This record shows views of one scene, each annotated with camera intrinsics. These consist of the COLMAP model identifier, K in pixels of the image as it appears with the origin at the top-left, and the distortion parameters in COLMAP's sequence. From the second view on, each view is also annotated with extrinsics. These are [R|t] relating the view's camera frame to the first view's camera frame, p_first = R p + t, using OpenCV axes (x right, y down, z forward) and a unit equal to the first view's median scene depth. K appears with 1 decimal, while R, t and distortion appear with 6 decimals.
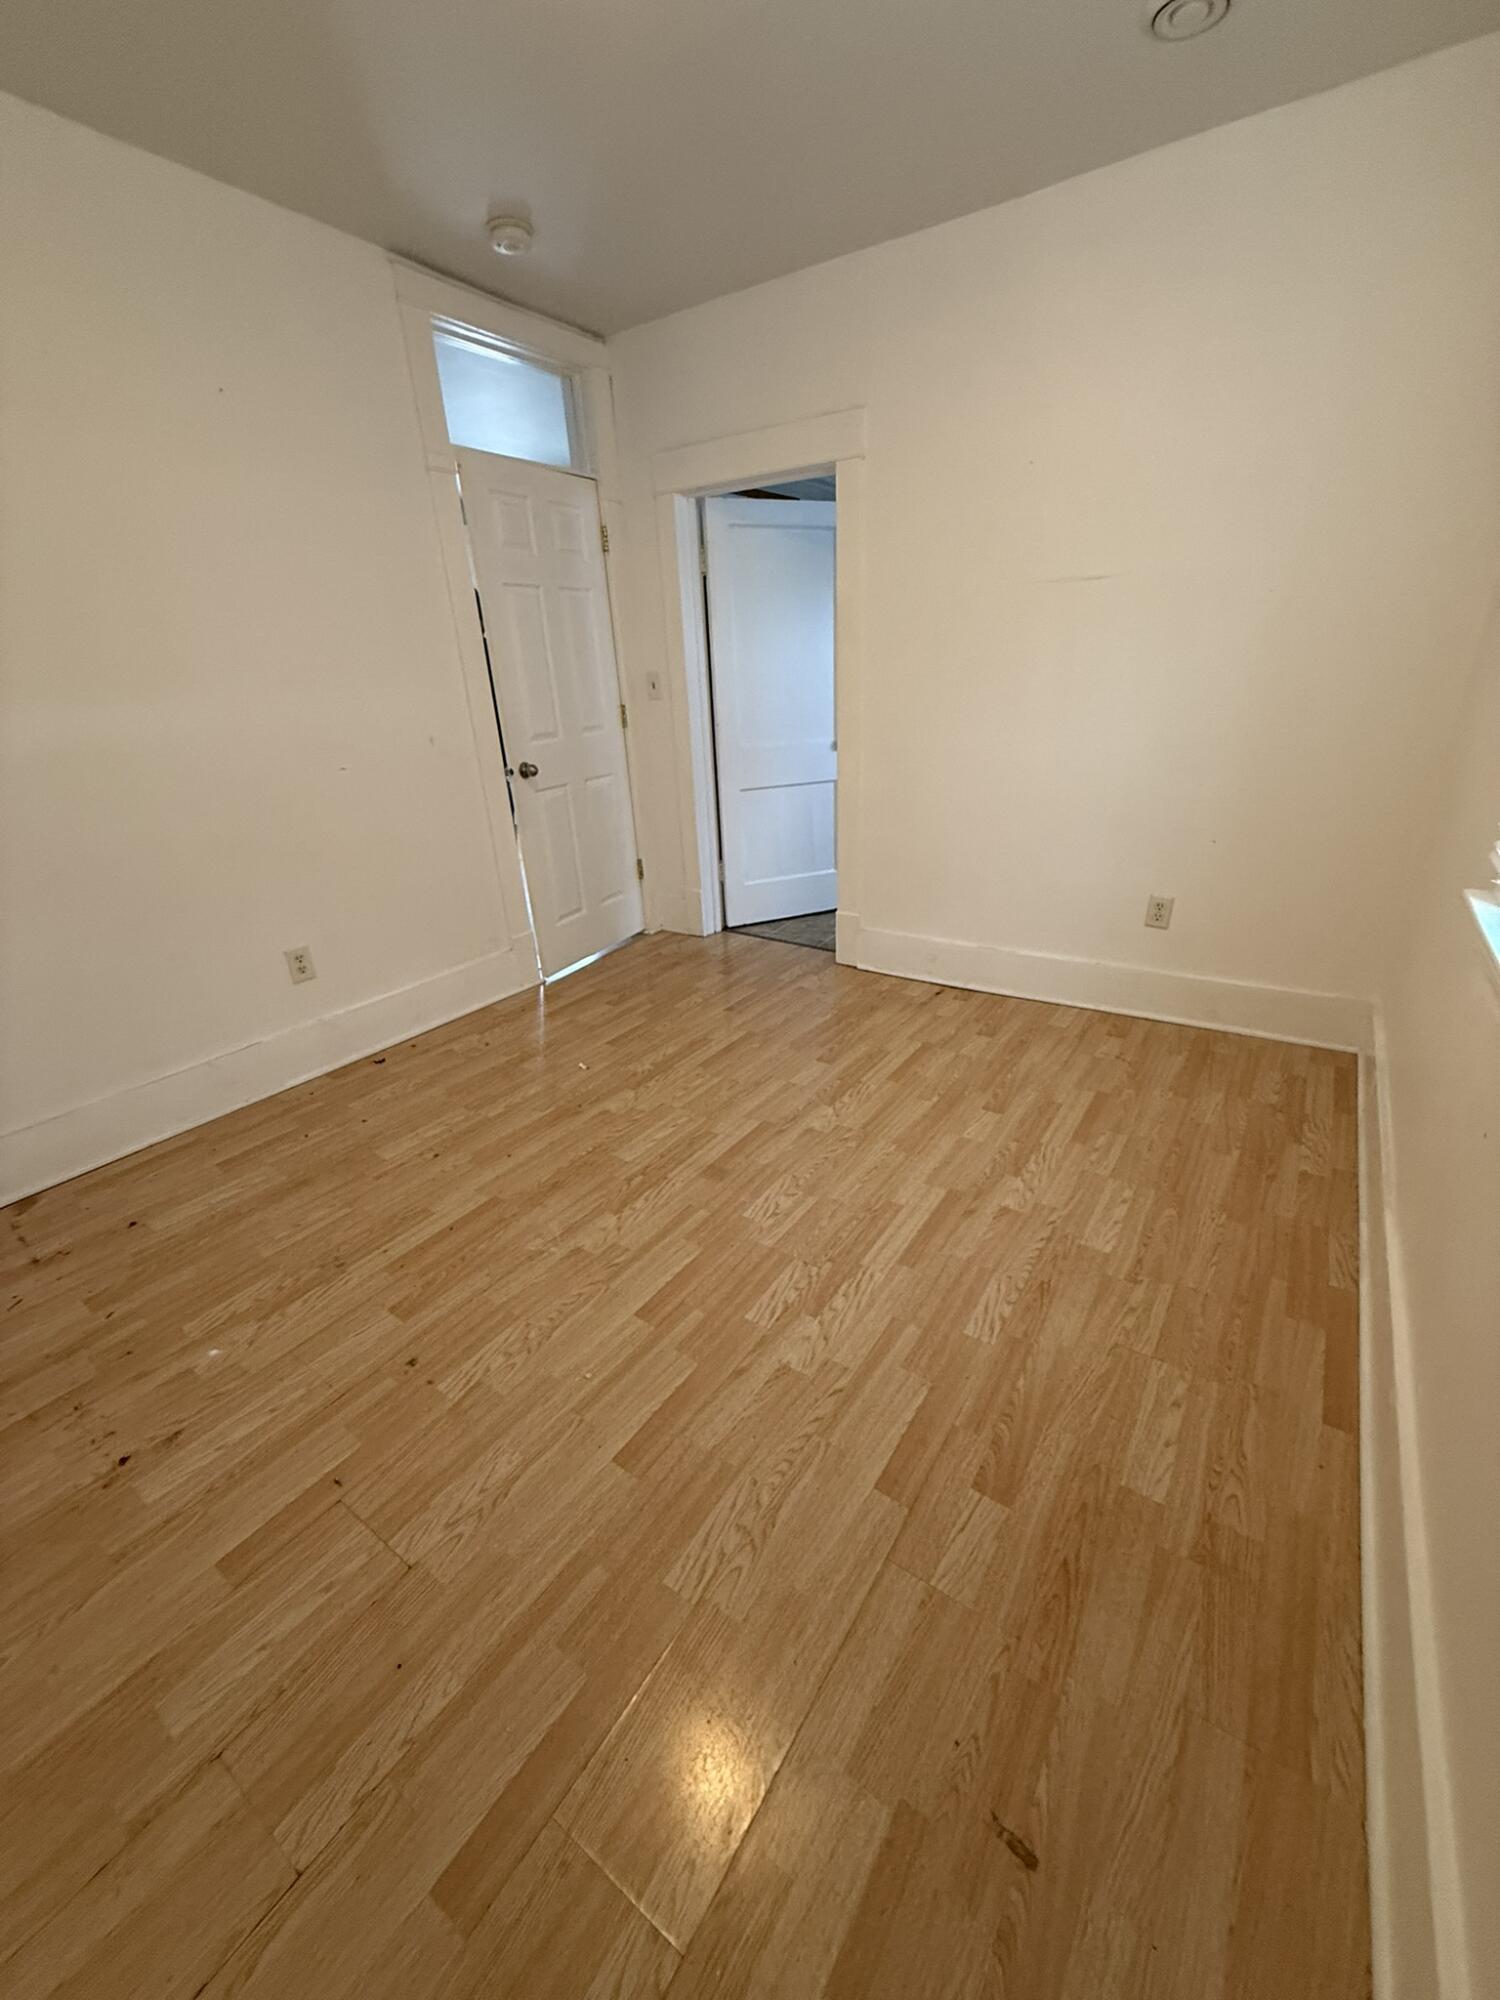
lens RADIAL K [[801.5, 0, 751.6], [0, 801.5, 1003.0], [0, 0, 1]] dist [-0.000532, 0.000392]
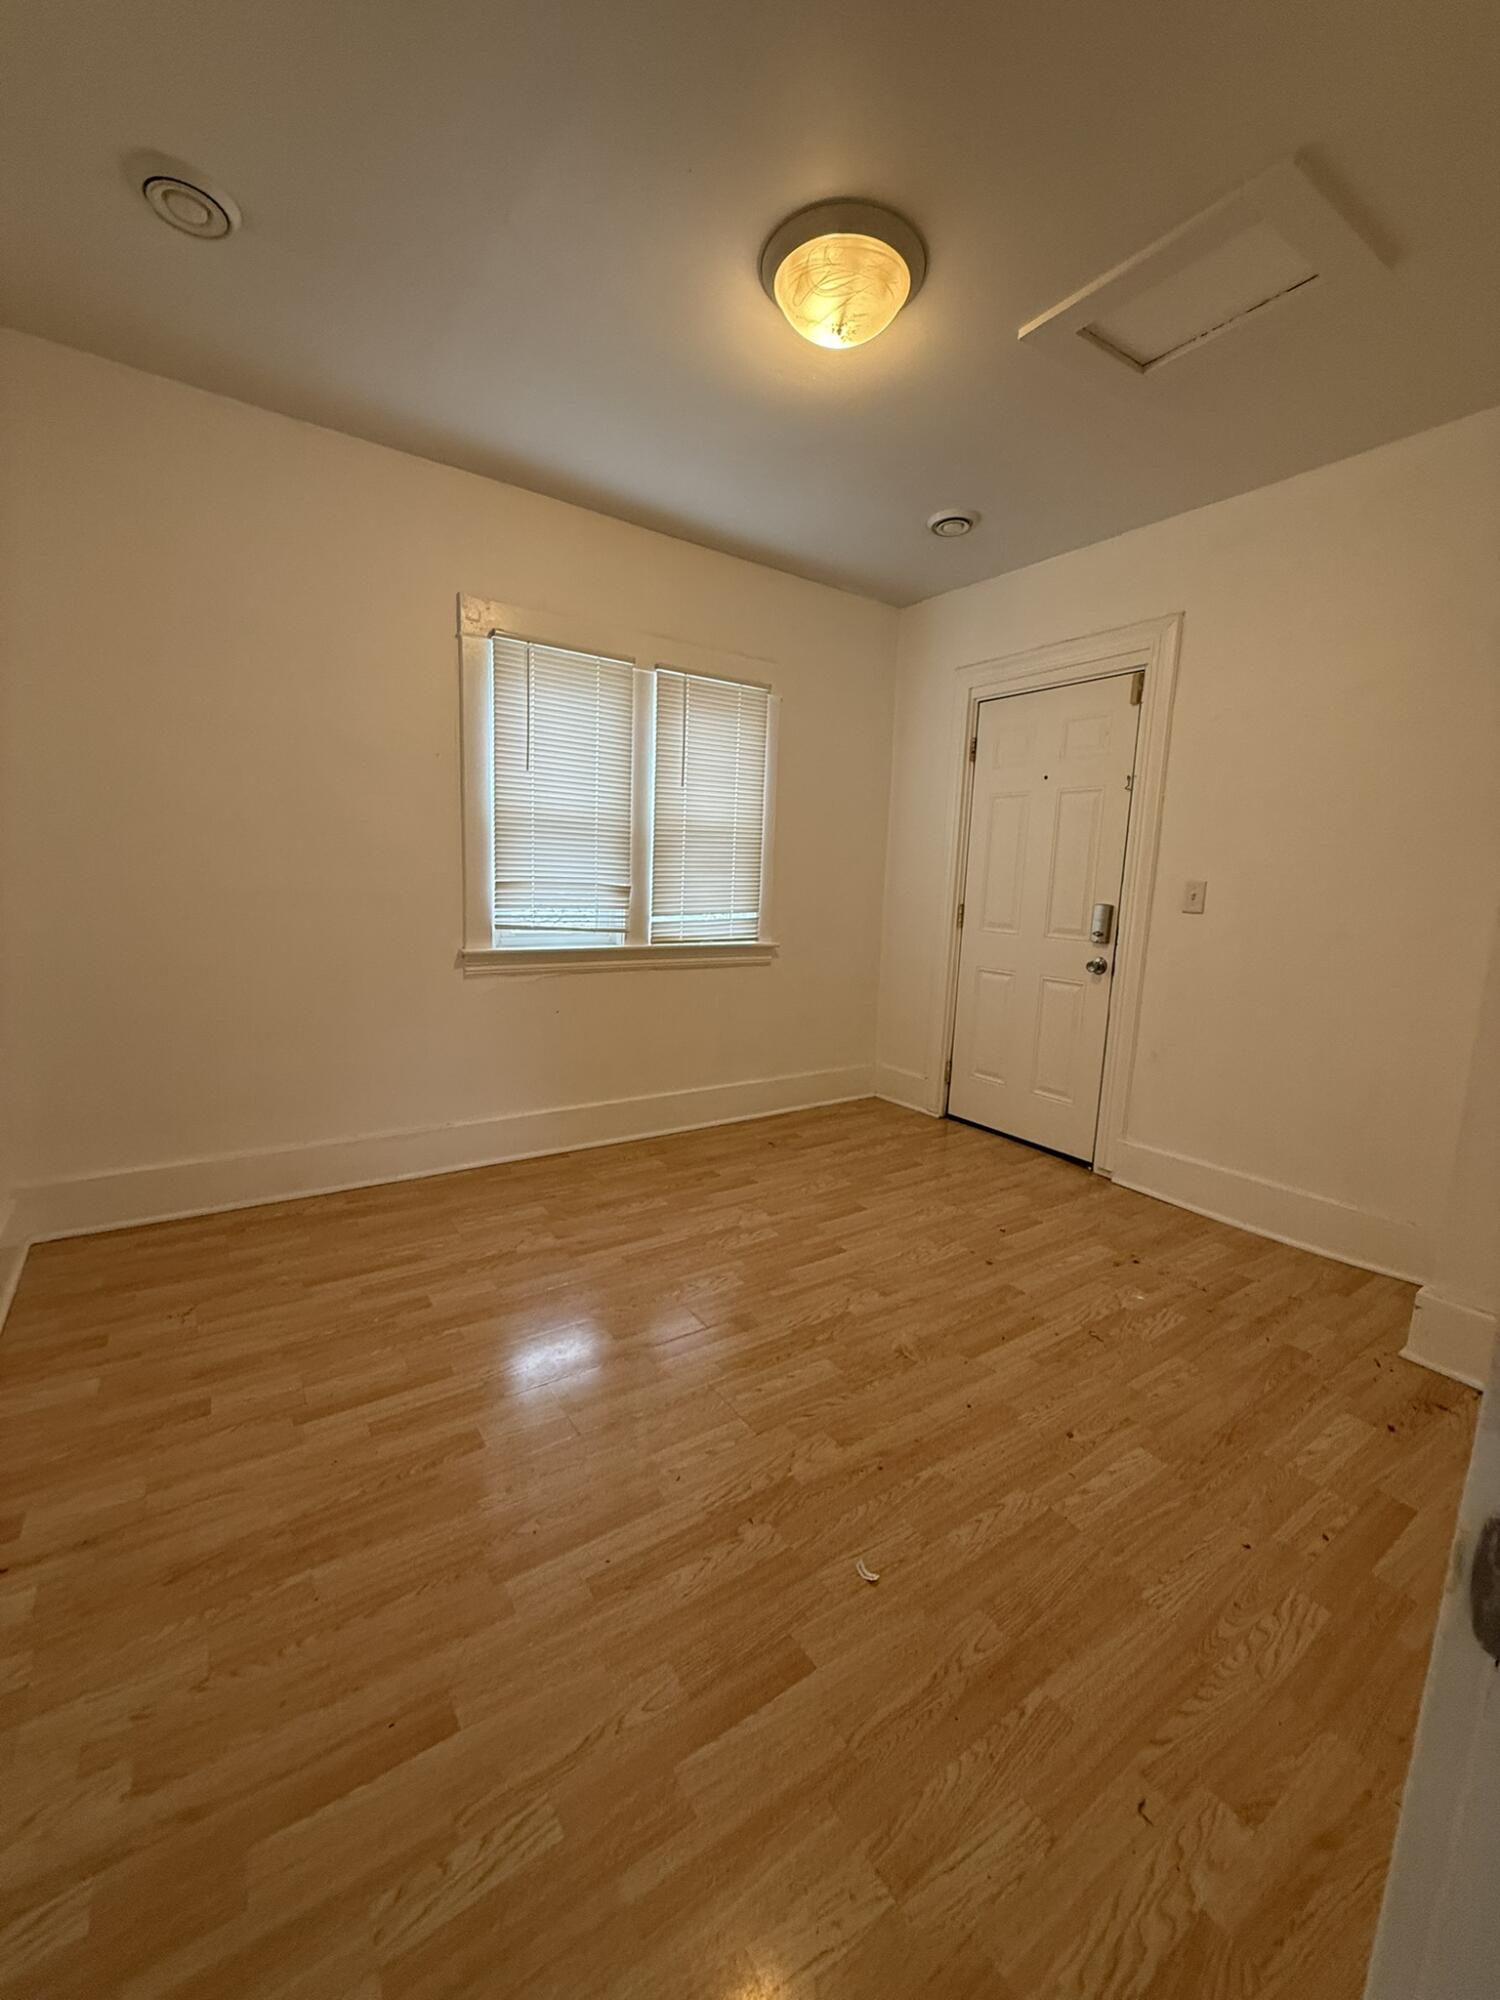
lens RADIAL K [[801.5, 0, 749.0], [0, 801.5, 999.3], [0, 0, 1]] dist [-0.000532, 0.000392]
pose [[-0.933902, -0.049049, 0.354148, -0.427759], [0.138459, 0.863633, 0.484735, -0.684003], [-0.329629, 0.501730, -0.799757, 1.786925]]
